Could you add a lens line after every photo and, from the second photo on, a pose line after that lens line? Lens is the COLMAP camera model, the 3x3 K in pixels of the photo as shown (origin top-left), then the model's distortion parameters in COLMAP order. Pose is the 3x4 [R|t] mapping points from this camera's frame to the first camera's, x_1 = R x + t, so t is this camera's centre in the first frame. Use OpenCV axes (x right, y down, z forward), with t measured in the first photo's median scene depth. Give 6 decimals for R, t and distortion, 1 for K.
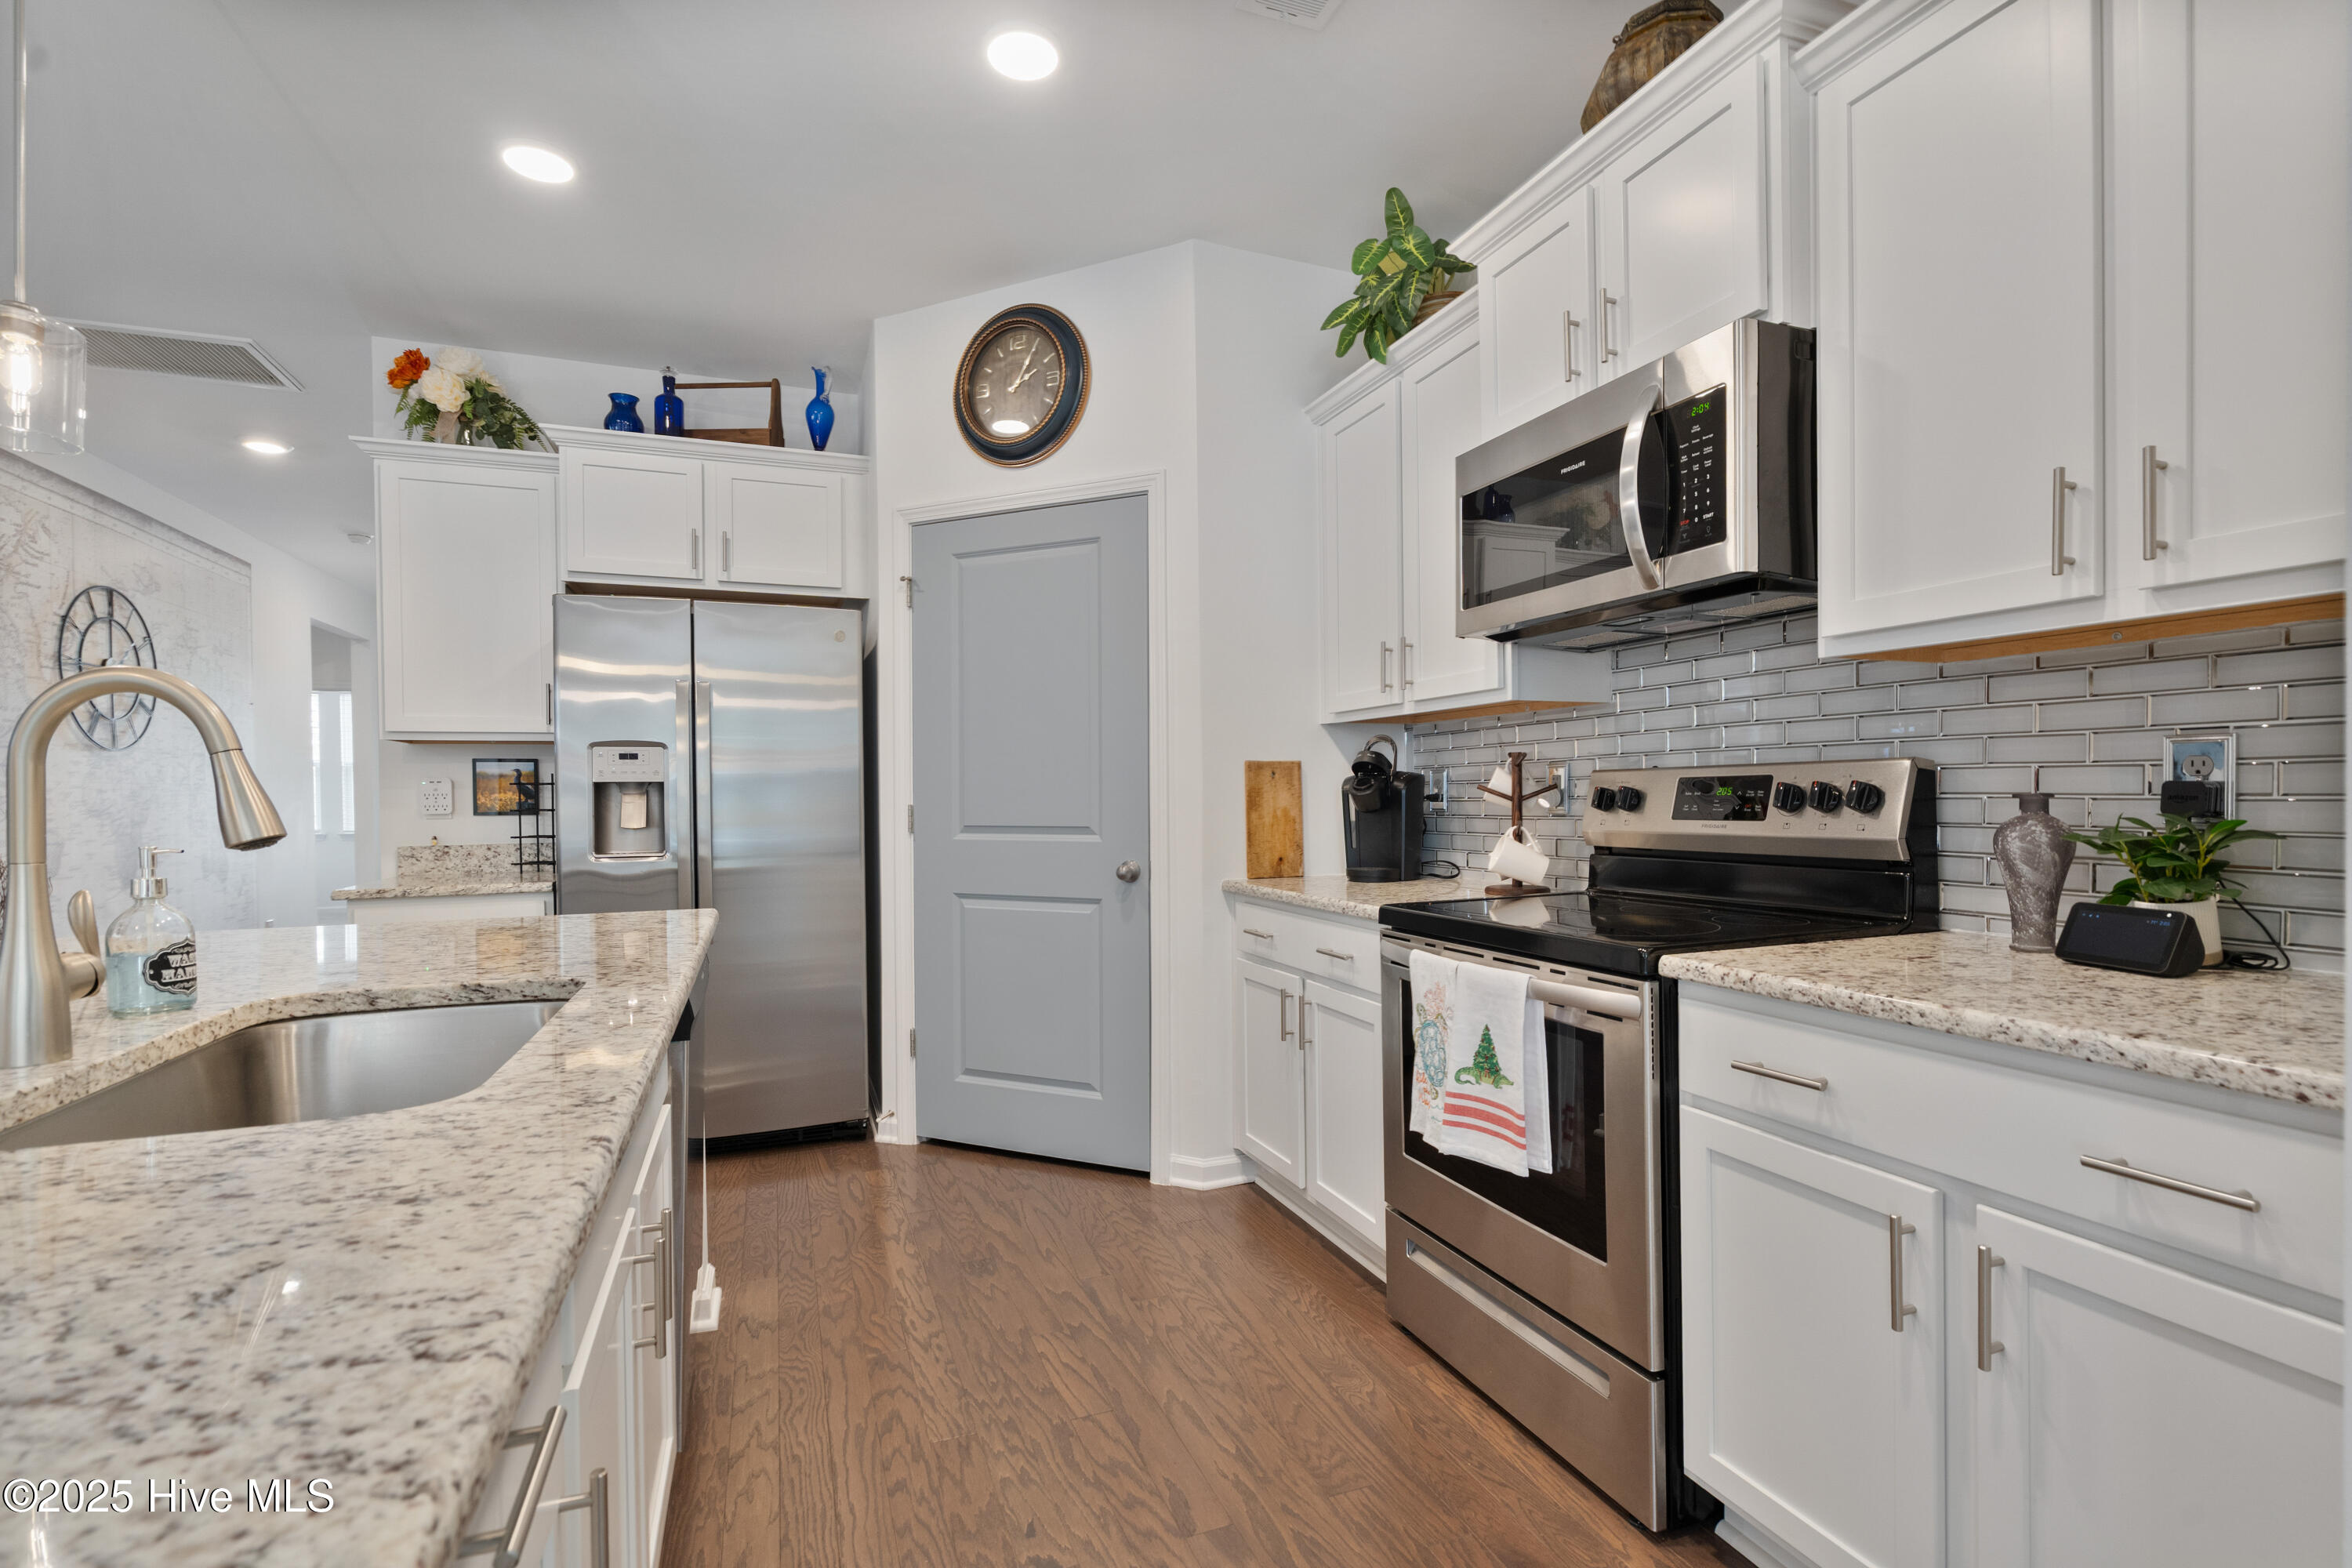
lens RADIAL K [[1070.5, 0, 1176.0], [0, 1070.5, 810.9], [0, 0, 1]] dist [-0.006654, 0.004494]
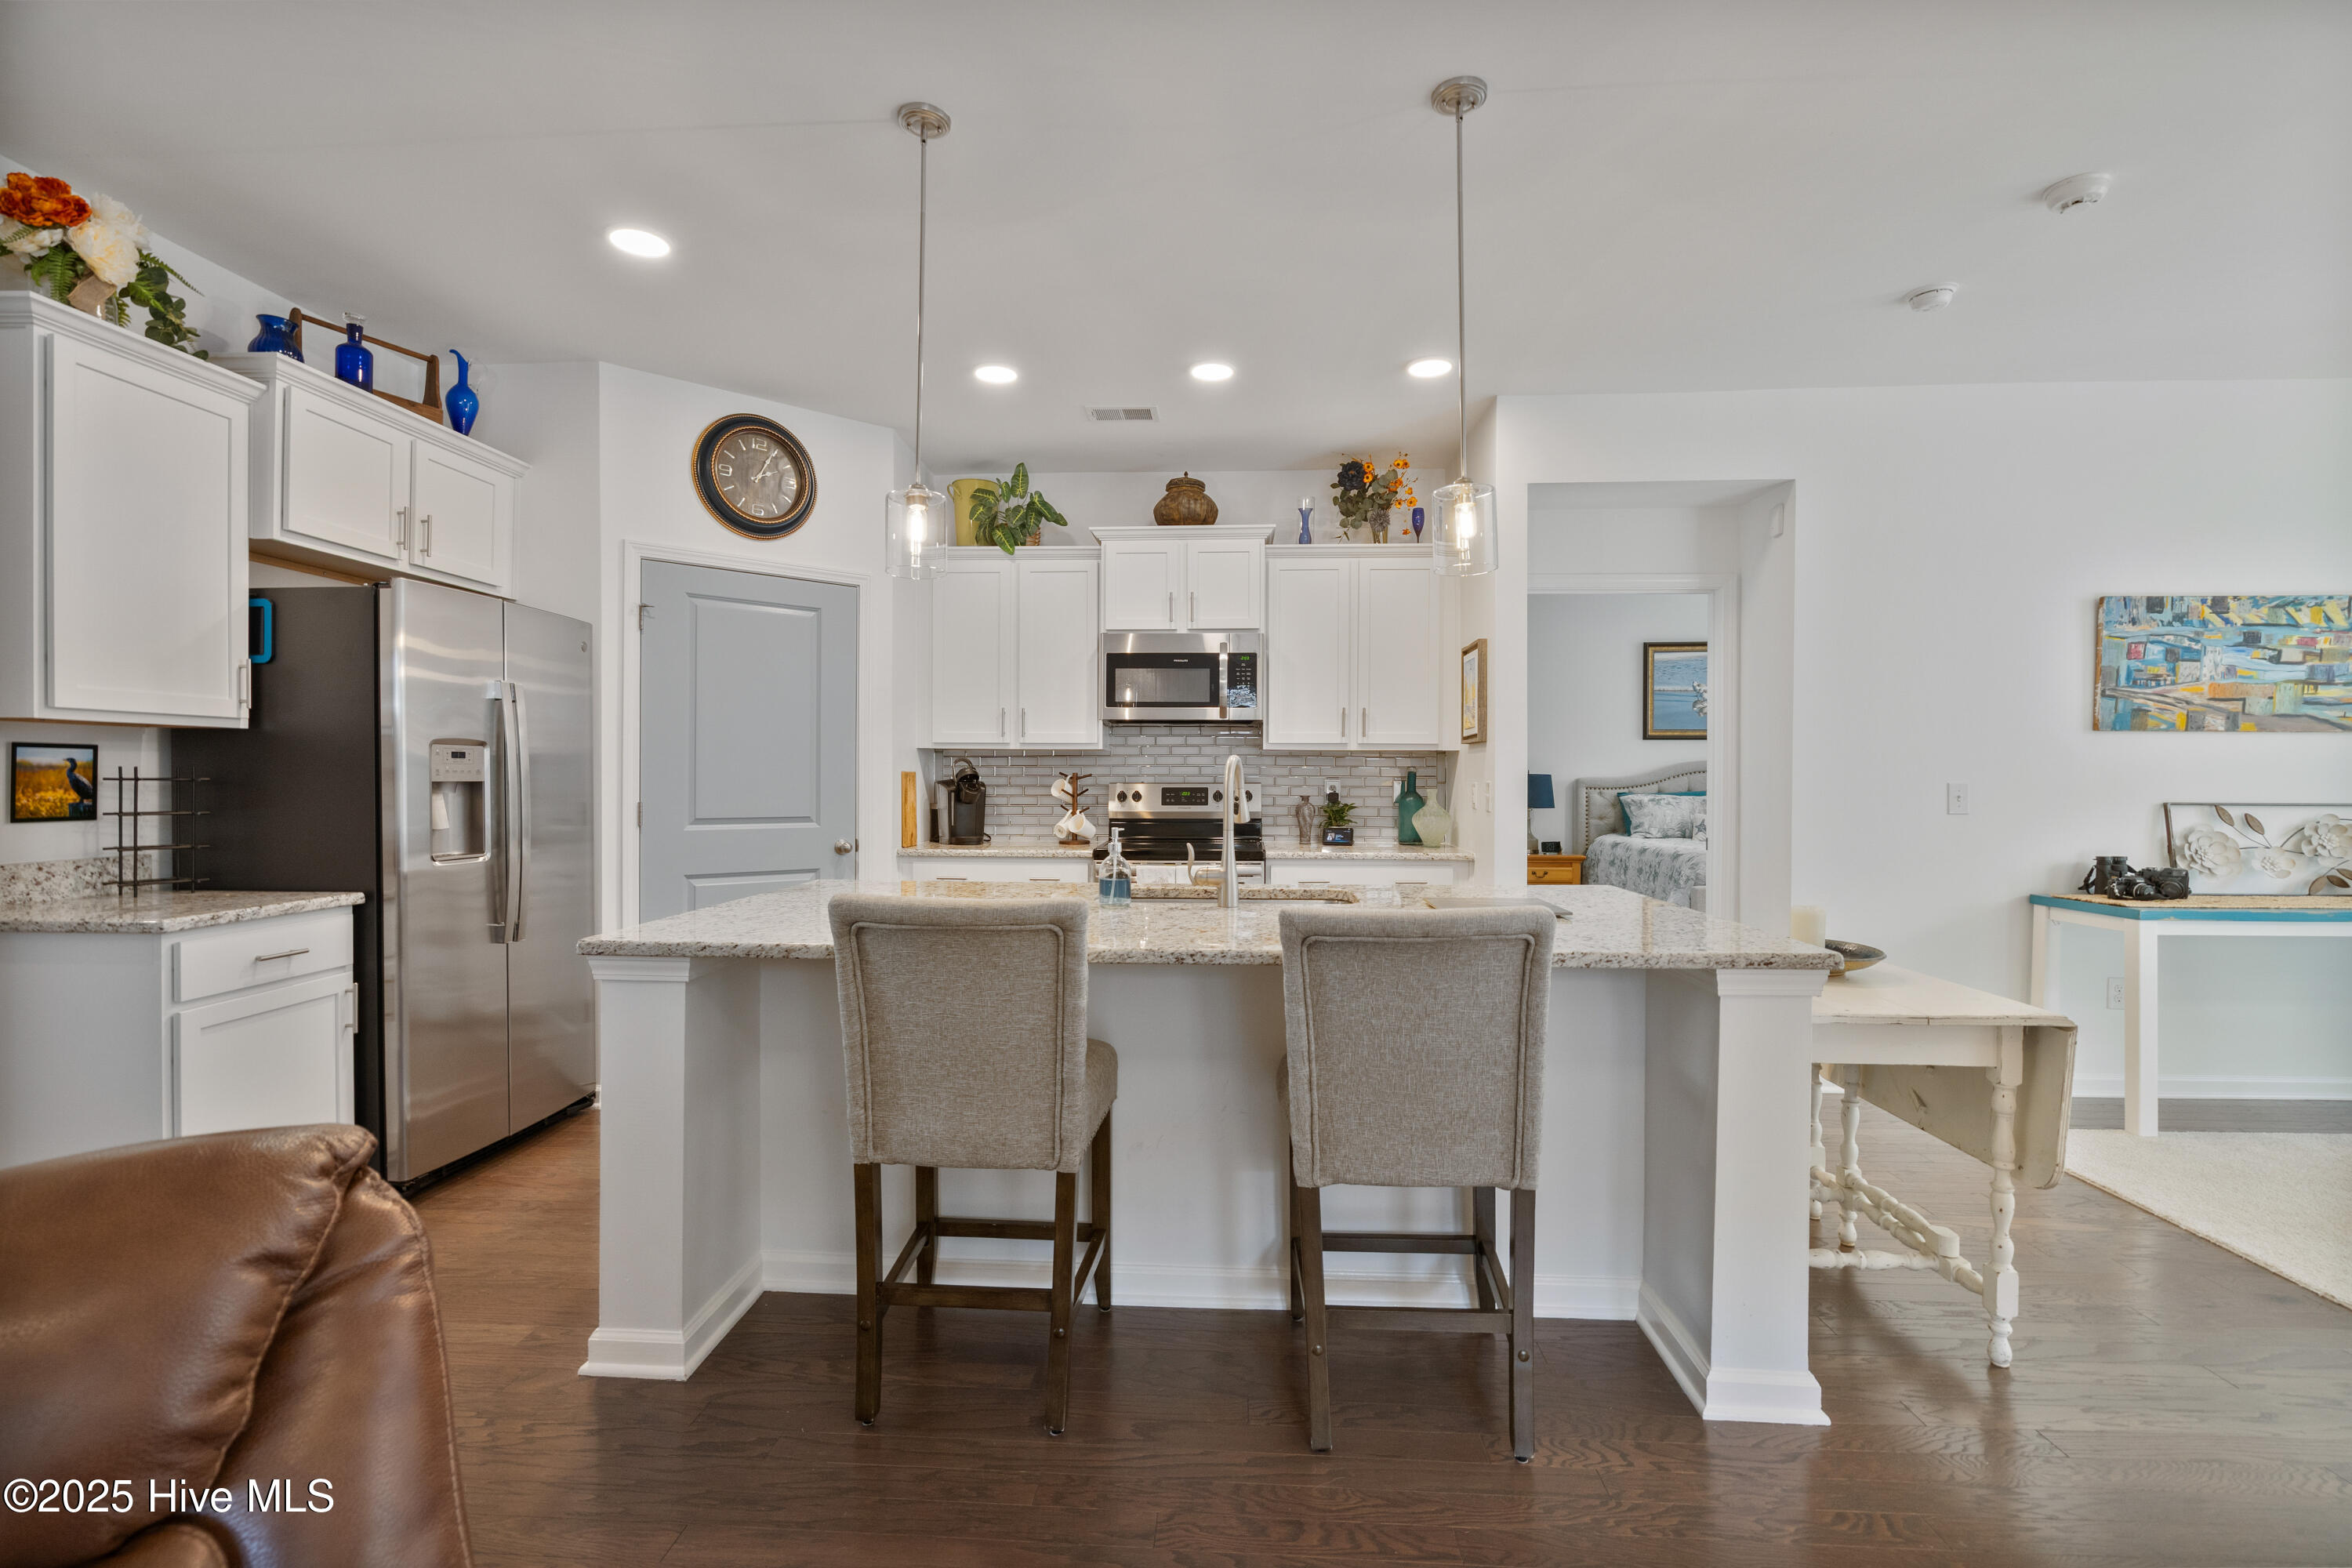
lens RADIAL K [[1070.5, 0, 1179.6], [0, 1070.5, 781.0], [0, 0, 1]] dist [-0.006654, 0.004494]
pose [[0.406716, 0.006799, 0.913529, -1.242895], [0.003953, 0.999950, -0.009202, -0.017725], [-0.913546, 0.007354, 0.406669, 0.012641]]
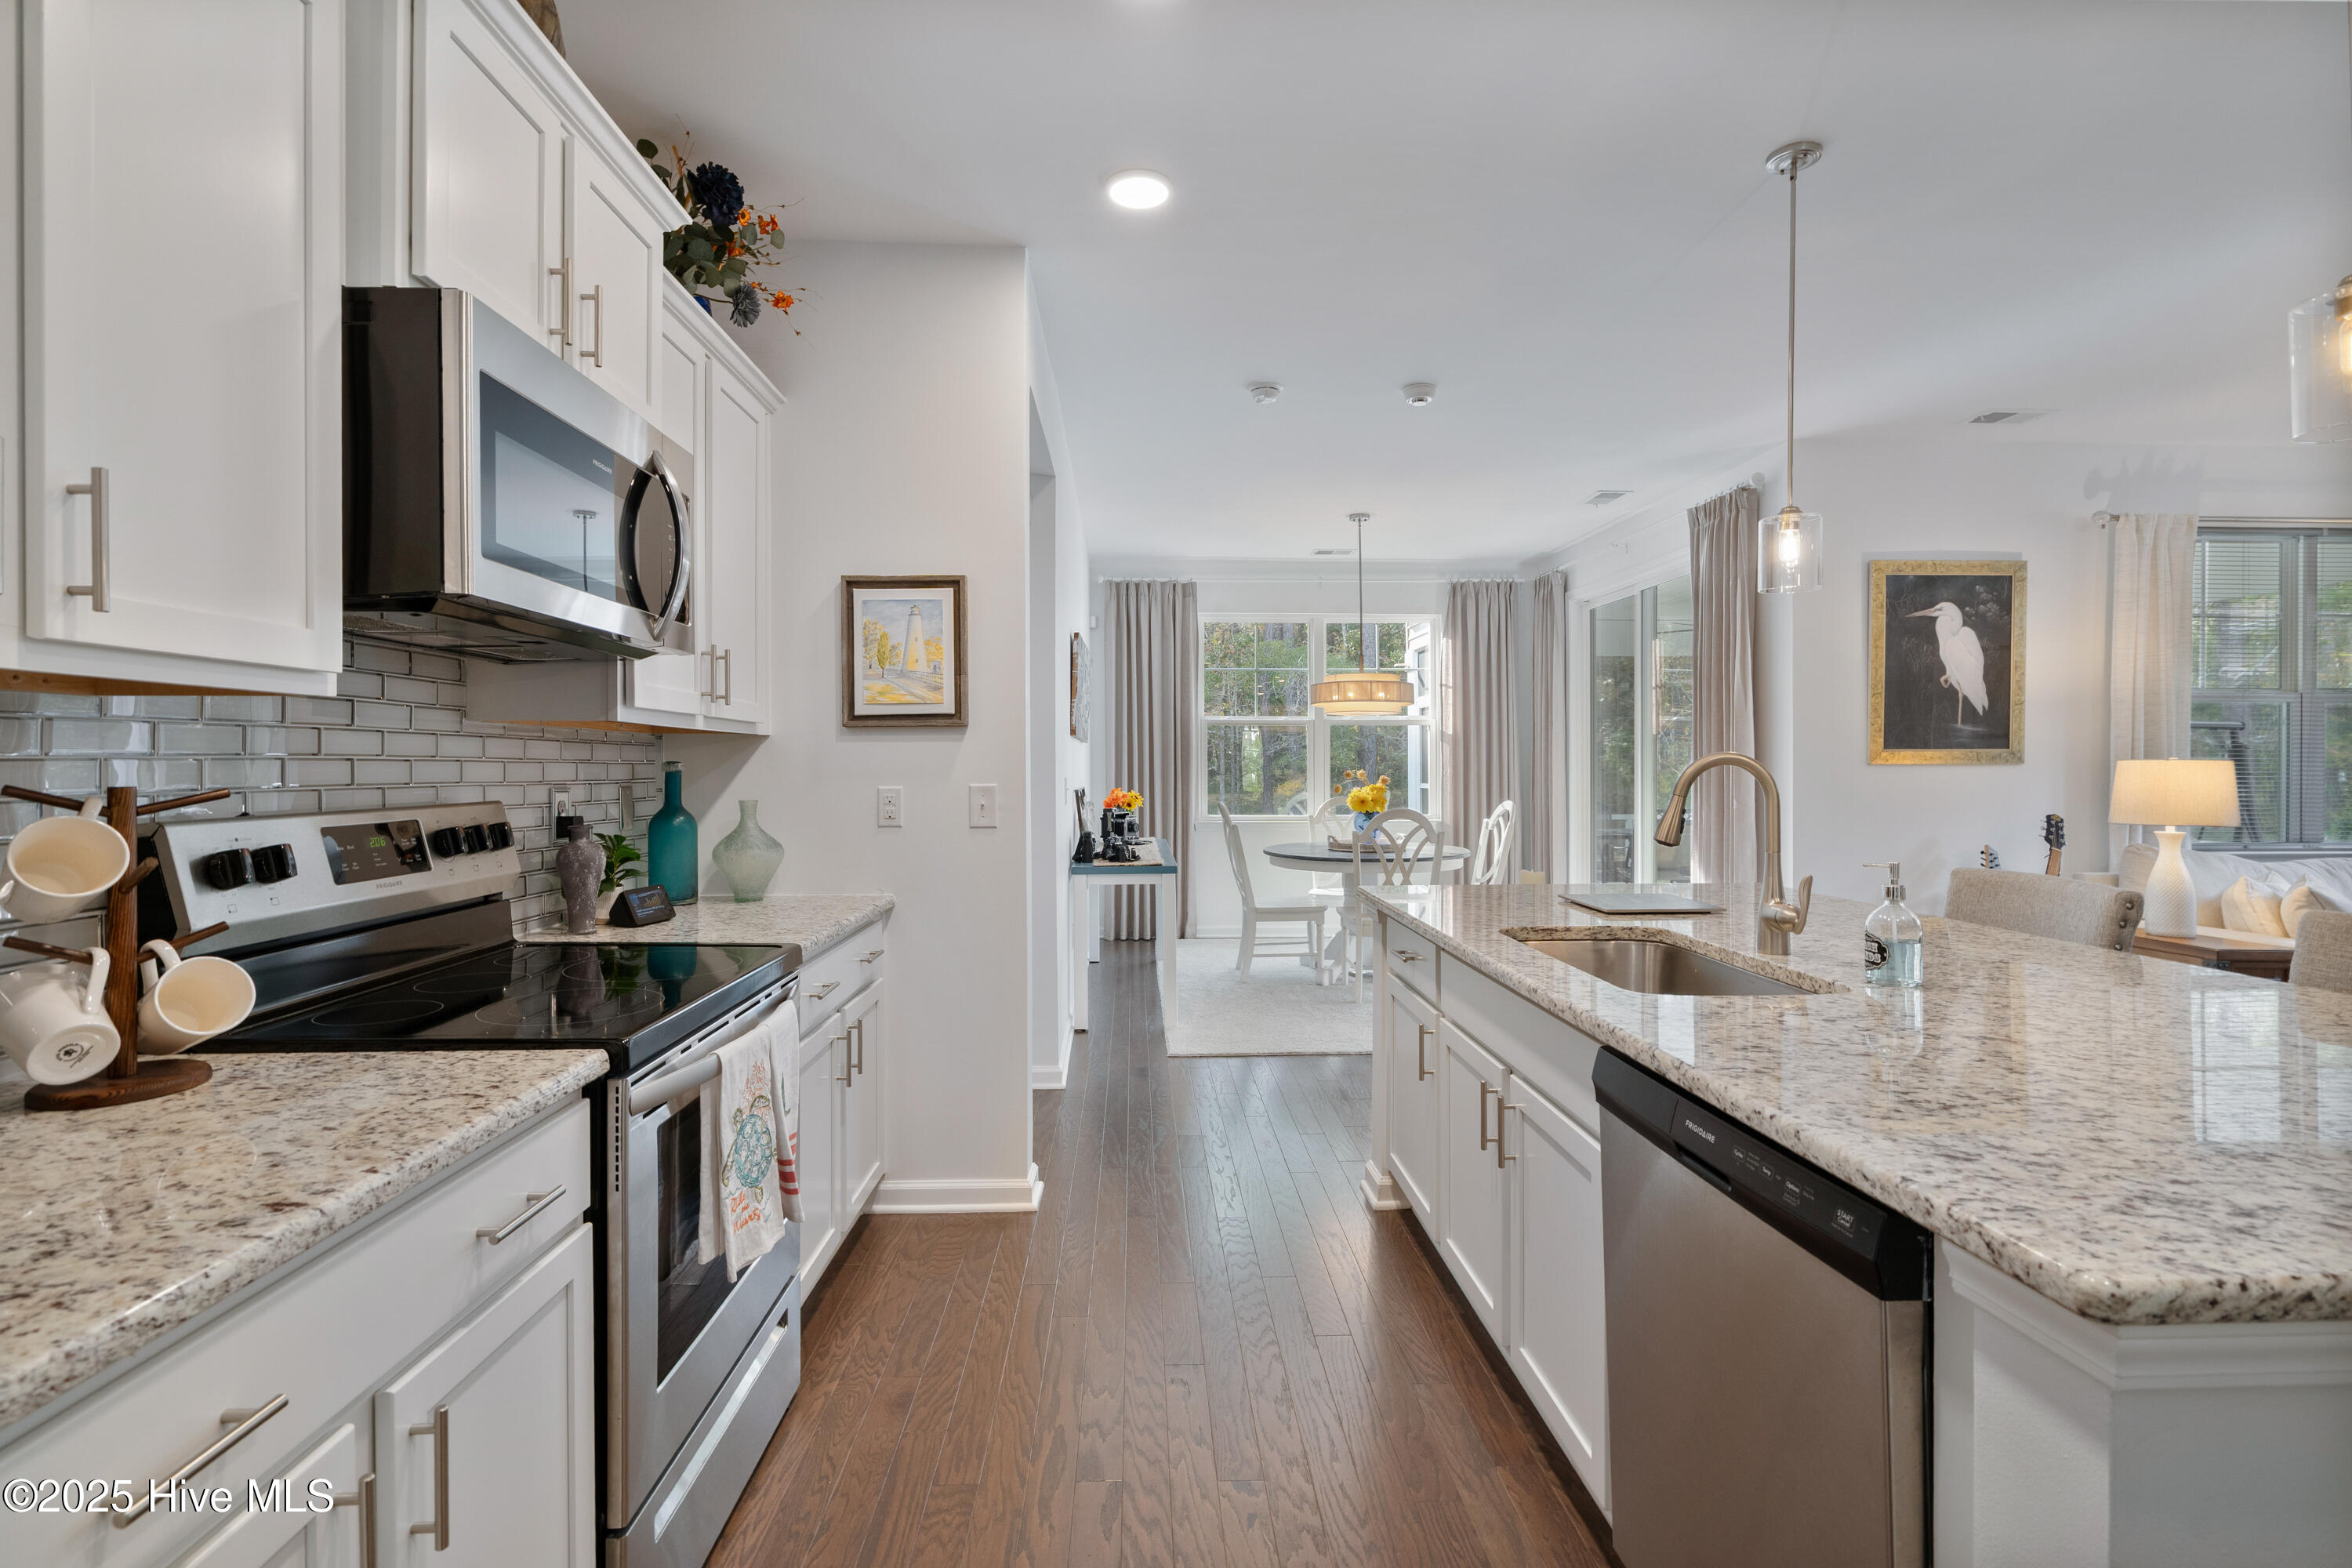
lens RADIAL K [[1070.5, 0, 1165.1], [0, 1070.5, 780.6], [0, 0, 1]] dist [-0.006654, 0.004494]
pose [[-0.948164, 0.008122, 0.317676, -0.225907], [0.016323, 0.999598, 0.023162, -0.053080], [-0.317361, 0.027147, -0.947916, 1.136694]]
